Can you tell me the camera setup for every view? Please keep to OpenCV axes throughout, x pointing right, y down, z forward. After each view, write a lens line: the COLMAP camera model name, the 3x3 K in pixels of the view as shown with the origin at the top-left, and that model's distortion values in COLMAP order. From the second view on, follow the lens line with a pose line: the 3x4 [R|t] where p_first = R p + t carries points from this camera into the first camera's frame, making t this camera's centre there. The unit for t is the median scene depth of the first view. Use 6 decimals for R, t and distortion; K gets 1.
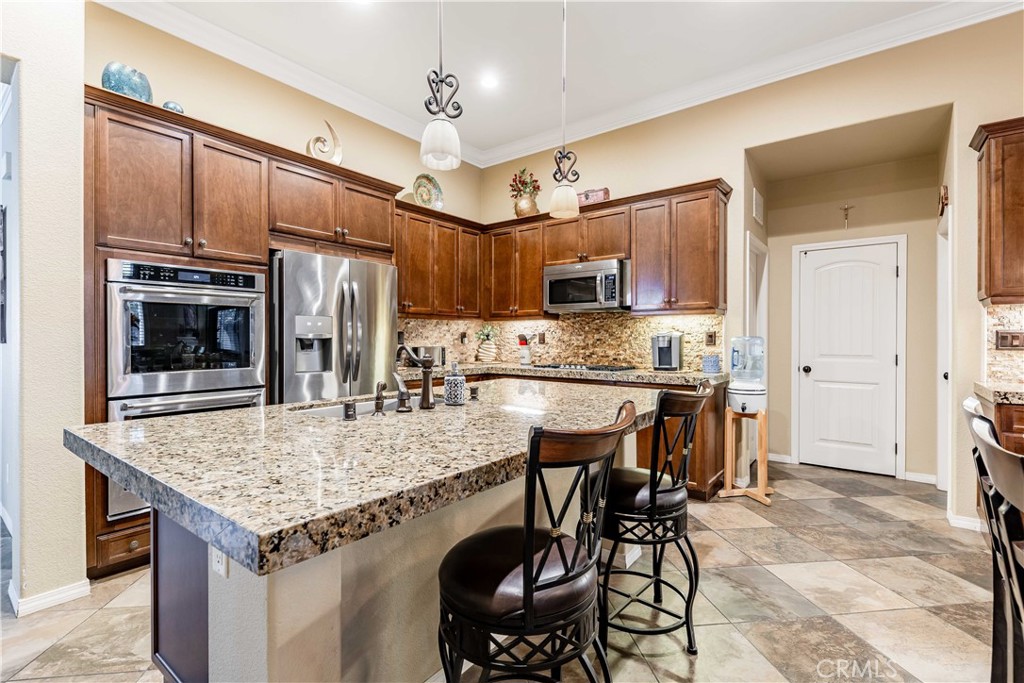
lens RADIAL K [[468.2, 0, 507.8], [0, 468.2, 340.7], [0, 0, 1]] dist [0.011581, 0.000054]
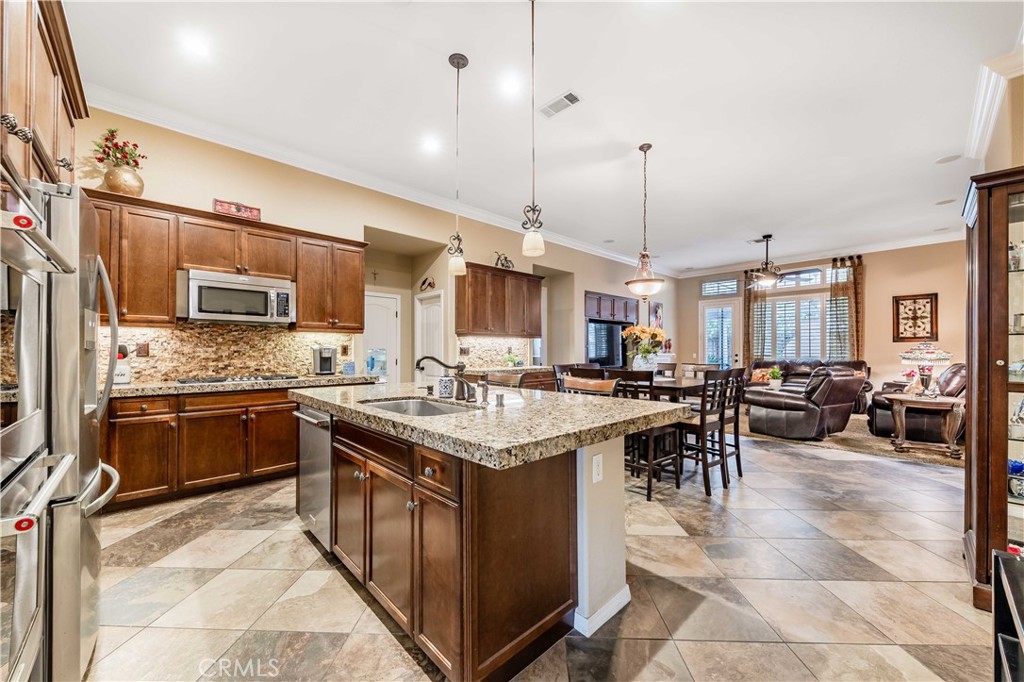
lens RADIAL K [[391.3, 0, 516.2], [0, 391.3, 348.3], [0, 0, 1]] dist [0.000586, -0.000263]
pose [[0.139762, 0.005995, 0.990167, -0.611221], [0.005883, 0.999959, -0.006884, 0.000496], [-0.990168, 0.006788, 0.139721, 0.311891]]
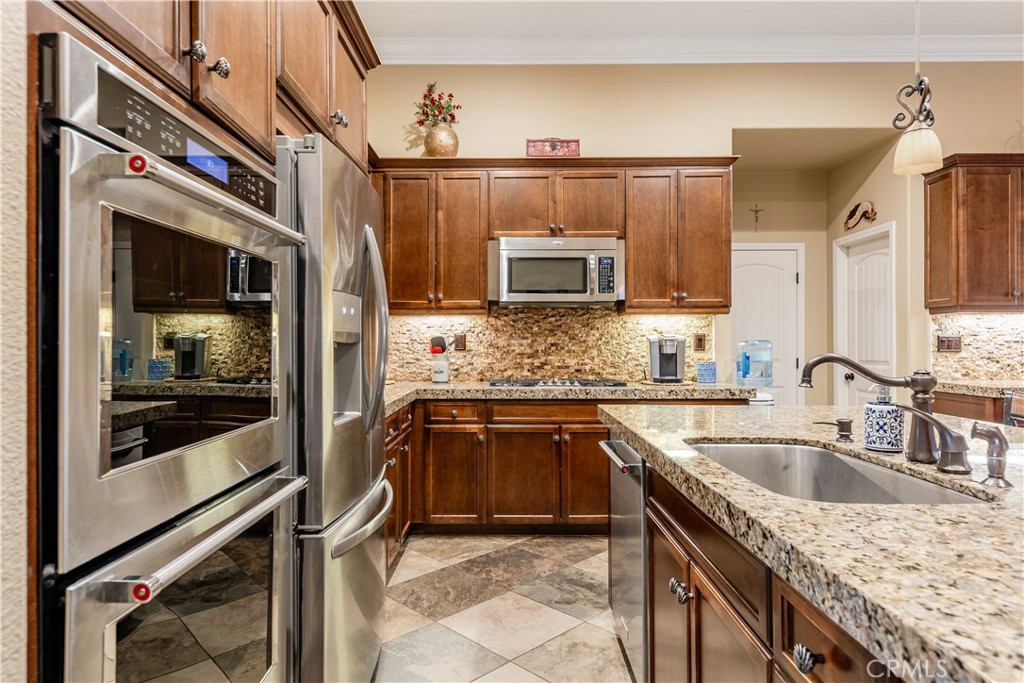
lens RADIAL K [[600.8, 0, 500.7], [0, 600.8, 340.3], [0, 0, 1]] dist [0.019981, -0.003375]
pose [[0.793354, 0.001147, 0.608759, -0.486328], [0.004949, 0.999953, -0.008334, -0.001292], [-0.608740, 0.009624, 0.793311, 0.334524]]
